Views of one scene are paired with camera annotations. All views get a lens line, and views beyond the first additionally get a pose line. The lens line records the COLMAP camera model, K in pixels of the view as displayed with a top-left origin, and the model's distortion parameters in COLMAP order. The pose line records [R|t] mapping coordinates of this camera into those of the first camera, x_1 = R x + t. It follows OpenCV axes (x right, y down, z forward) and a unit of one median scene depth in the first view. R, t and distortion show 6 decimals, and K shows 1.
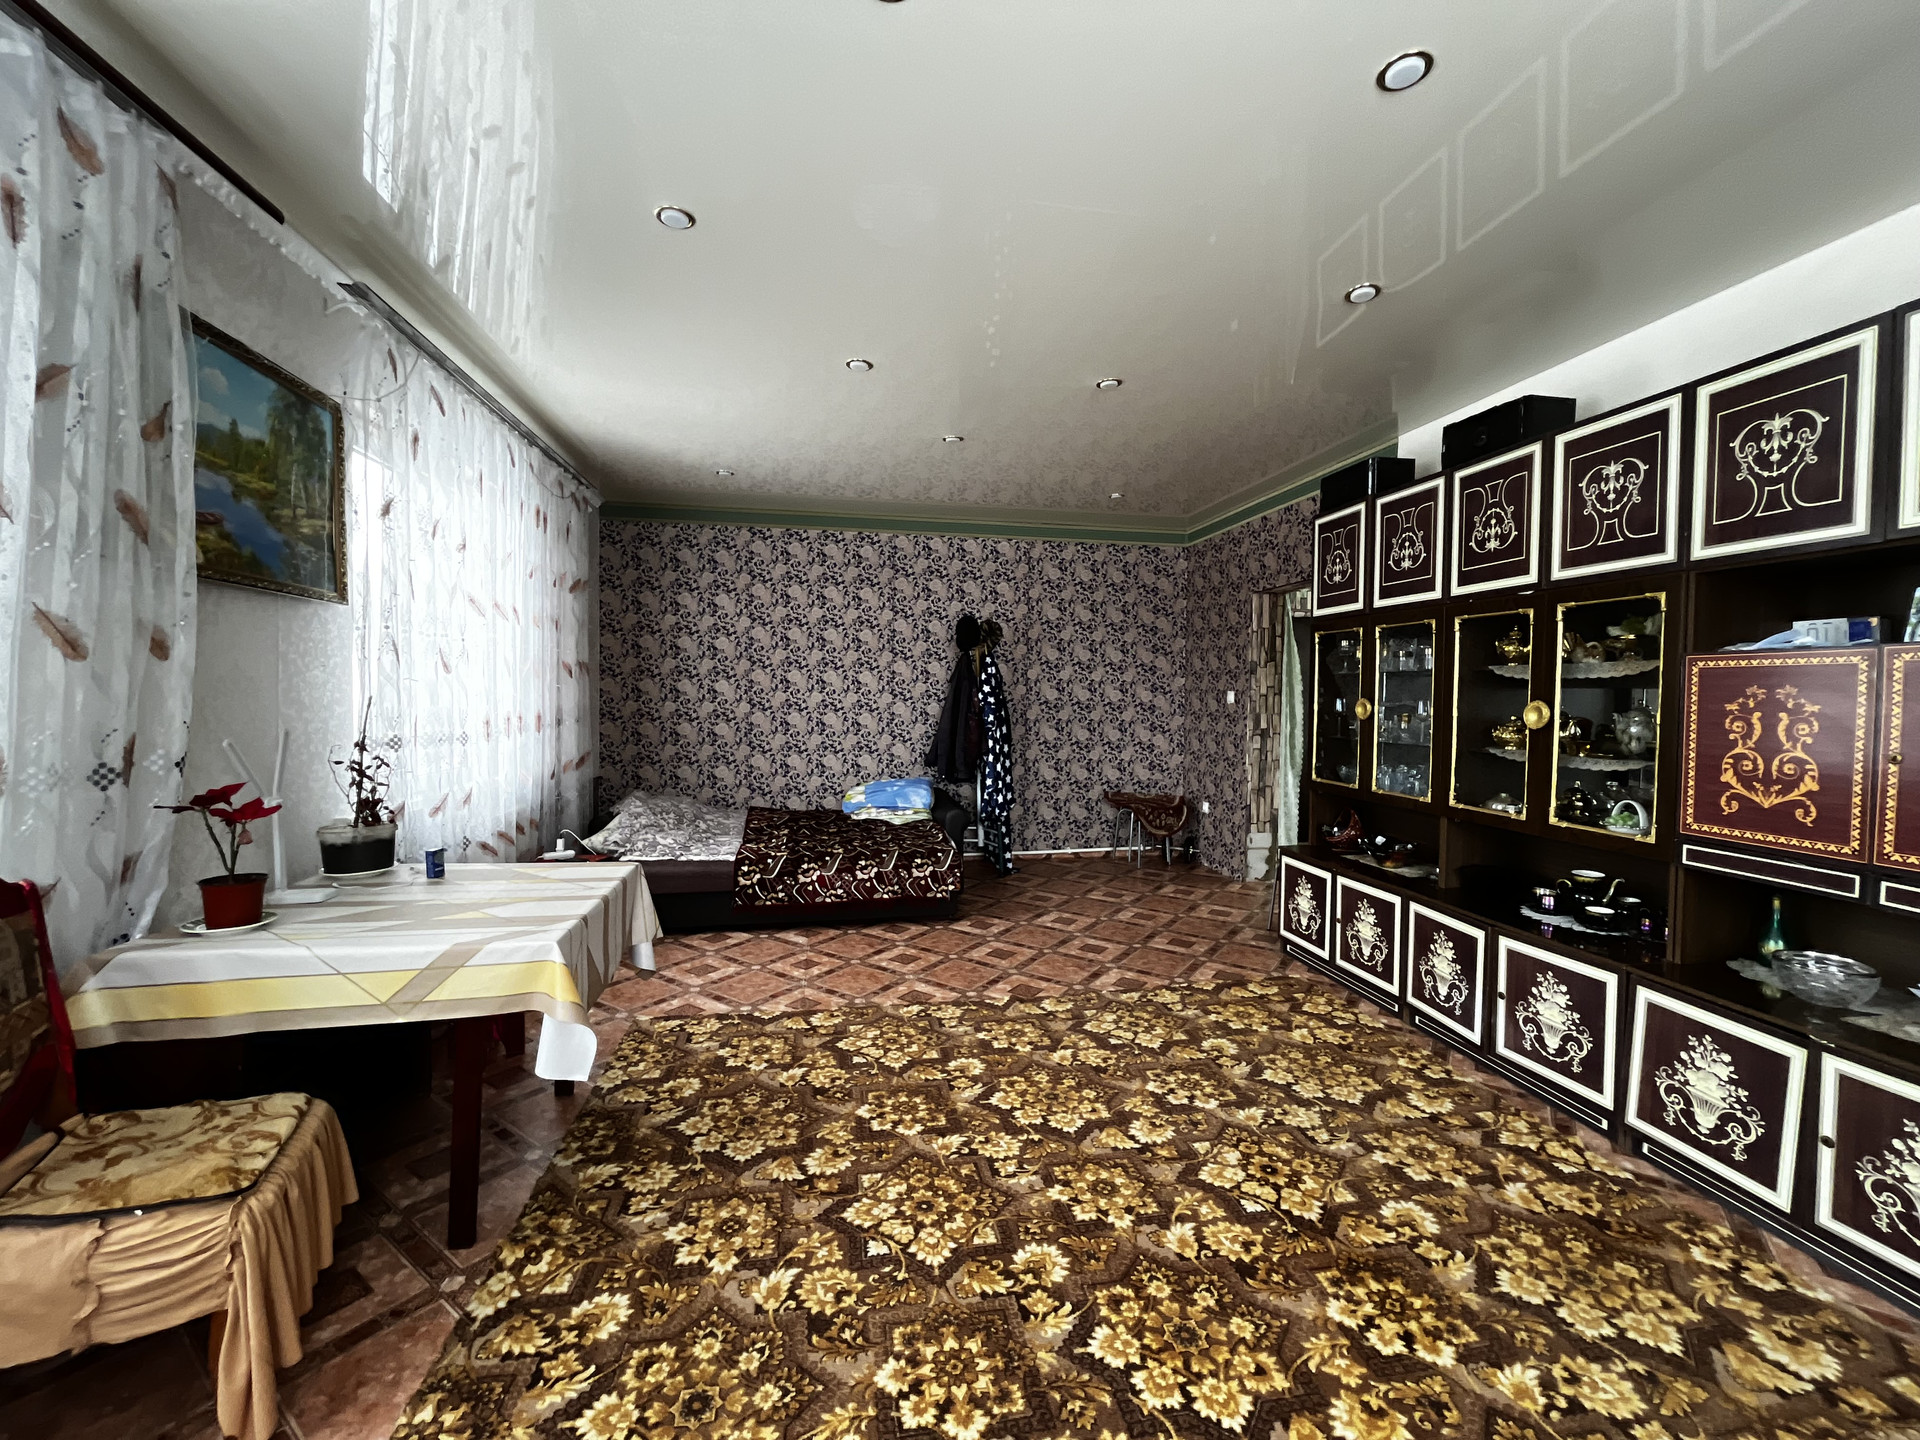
lens RADIAL K [[769.8, 0, 960.9], [0, 769.8, 719.7], [0, 0, 1]] dist [-0.005928, 0.000435]
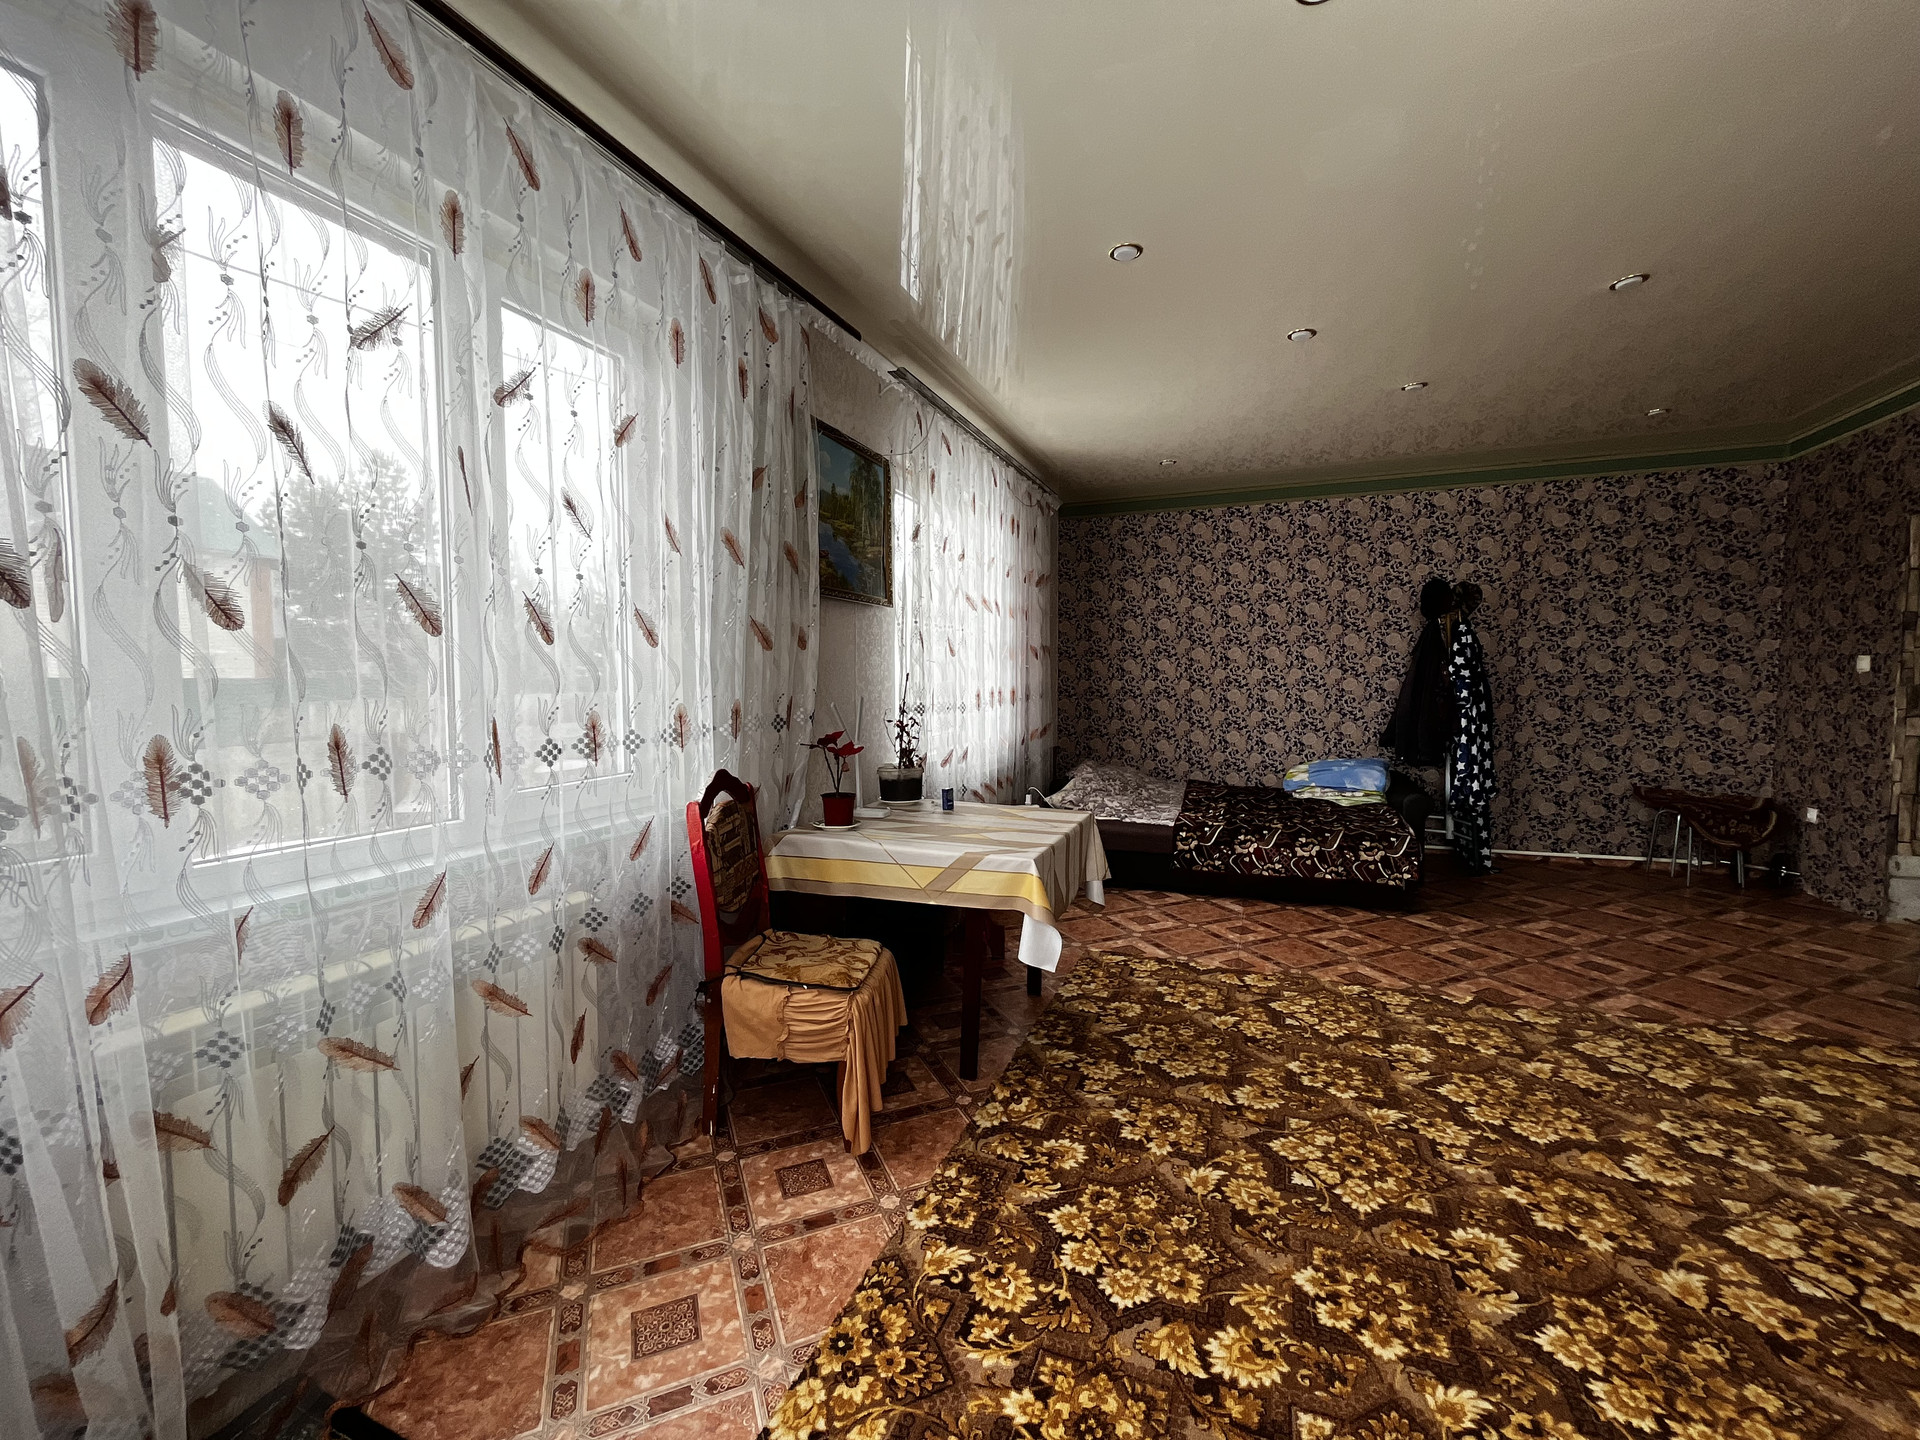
lens RADIAL K [[769.8, 0, 963.7], [0, 769.8, 720.2], [0, 0, 1]] dist [-0.005928, 0.000435]
pose [[0.849817, 0.014109, -0.526889, 0.034690], [-0.002295, 0.999731, 0.023069, 0.020961], [0.527072, -0.018395, 0.849621, -0.109520]]
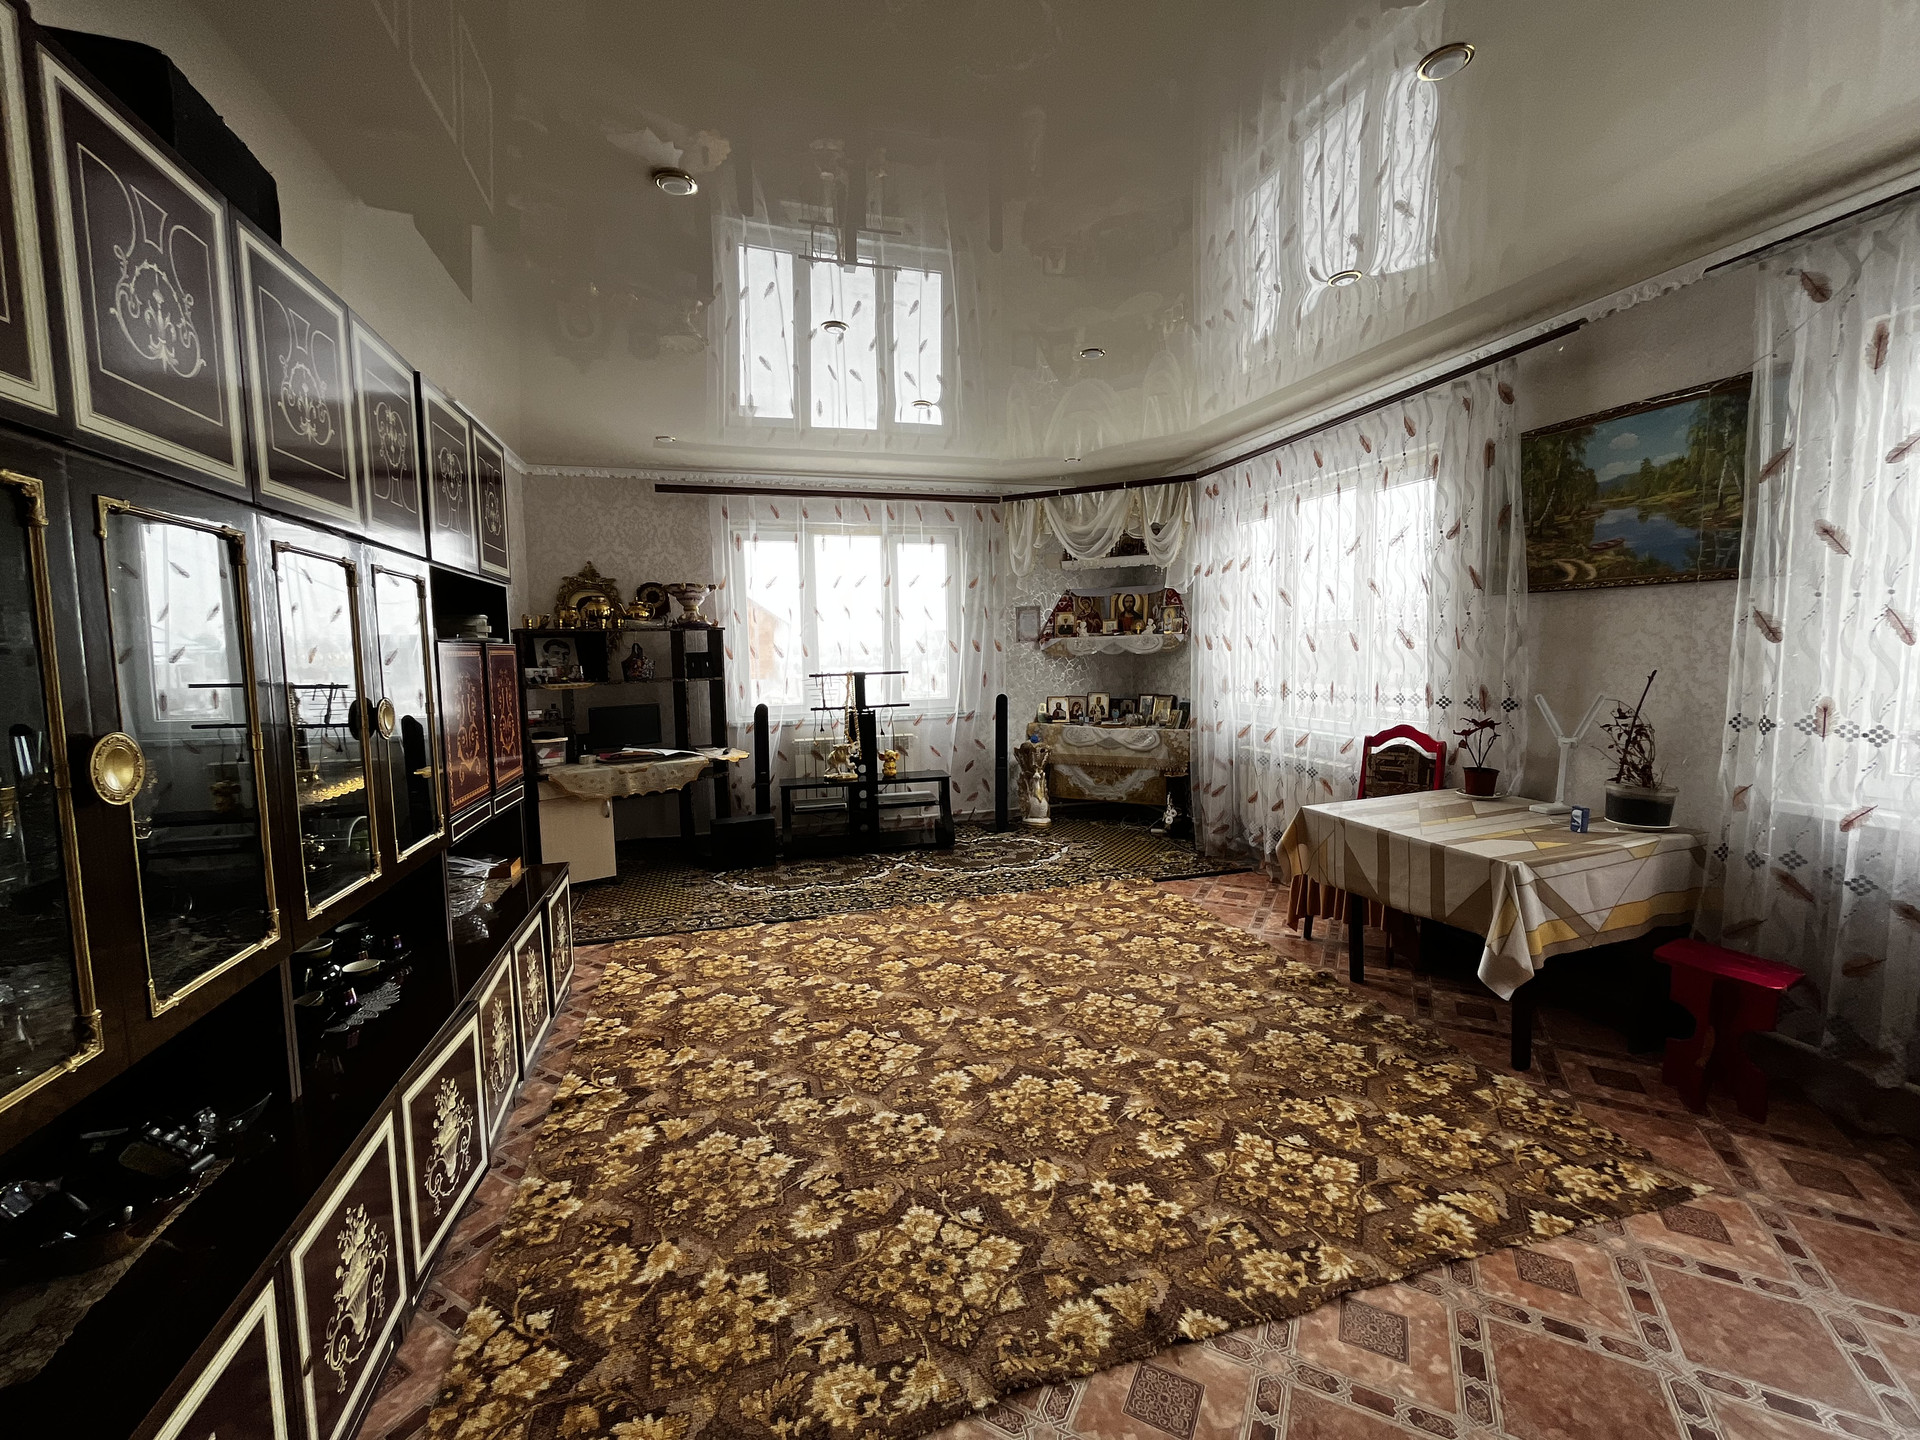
lens RADIAL K [[769.8, 0, 966.2], [0, 769.8, 715.0], [0, 0, 1]] dist [-0.005928, 0.000435]
pose [[-0.992122, 0.018348, -0.123927, 0.346686], [0.003465, 0.992856, 0.119265, -0.102777], [0.125230, 0.117896, -0.985098, 1.980983]]
